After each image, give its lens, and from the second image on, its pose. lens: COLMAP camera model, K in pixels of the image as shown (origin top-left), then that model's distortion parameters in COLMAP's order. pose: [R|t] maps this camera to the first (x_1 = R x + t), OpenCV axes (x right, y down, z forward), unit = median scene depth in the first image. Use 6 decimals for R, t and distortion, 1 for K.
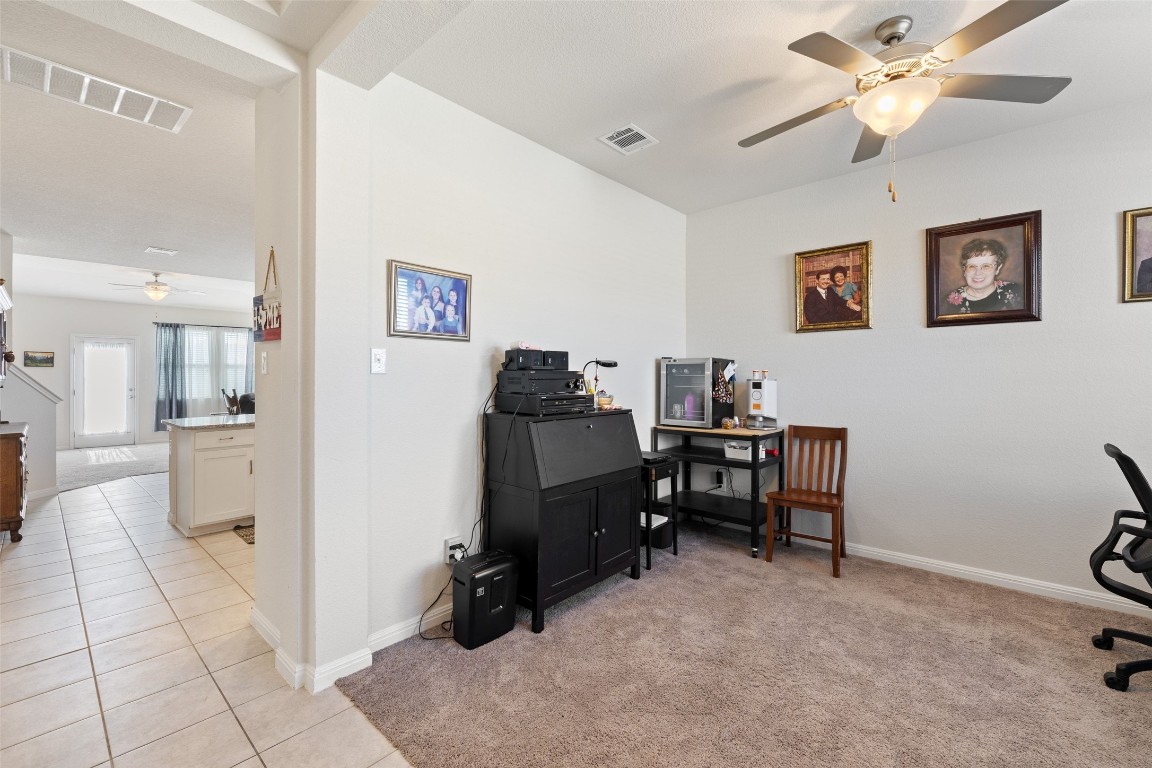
lens RADIAL K [[487.8, 0, 568.6], [0, 487.8, 375.0], [0, 0, 1]] dist [0.000040, 0.000205]
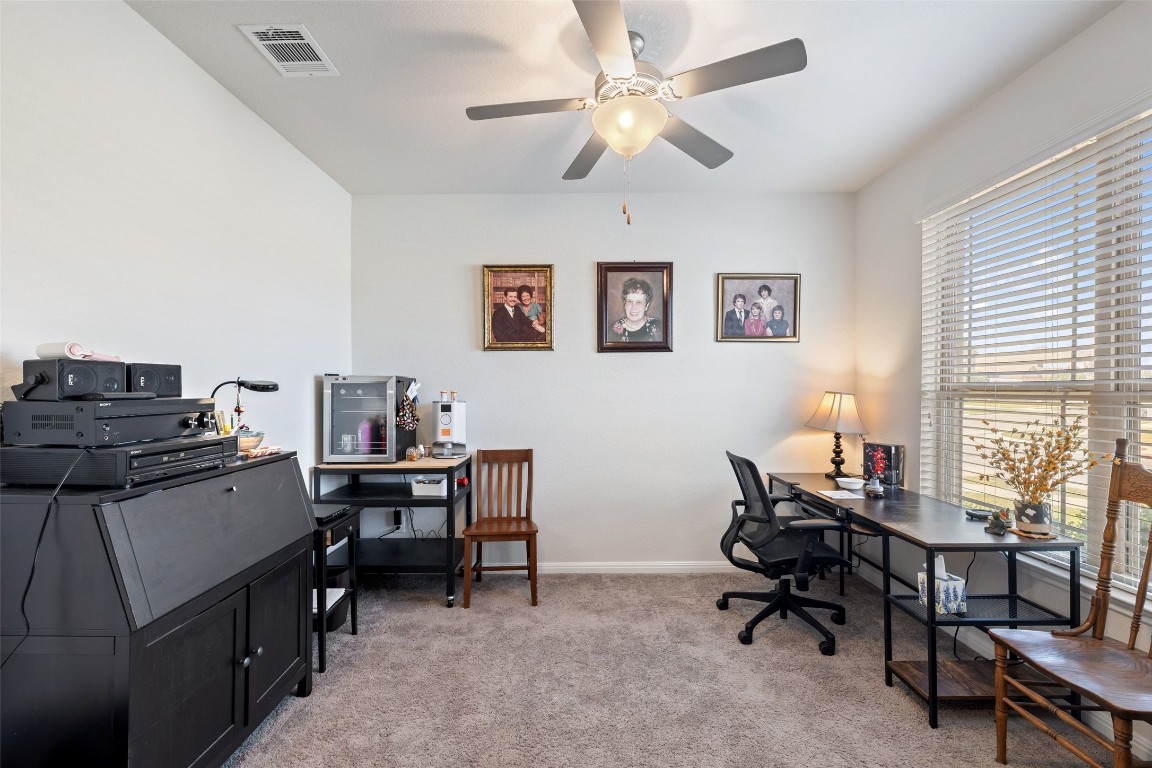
lens RADIAL K [[489.0, 0, 573.7], [0, 489.0, 392.2], [0, 0, 1]] dist [0.001085, 0.000193]
pose [[0.735437, -0.007988, 0.677546, -0.049860], [0.000114, 0.999932, 0.011665, -0.021163], [-0.677594, -0.008502, 0.735387, 0.230886]]
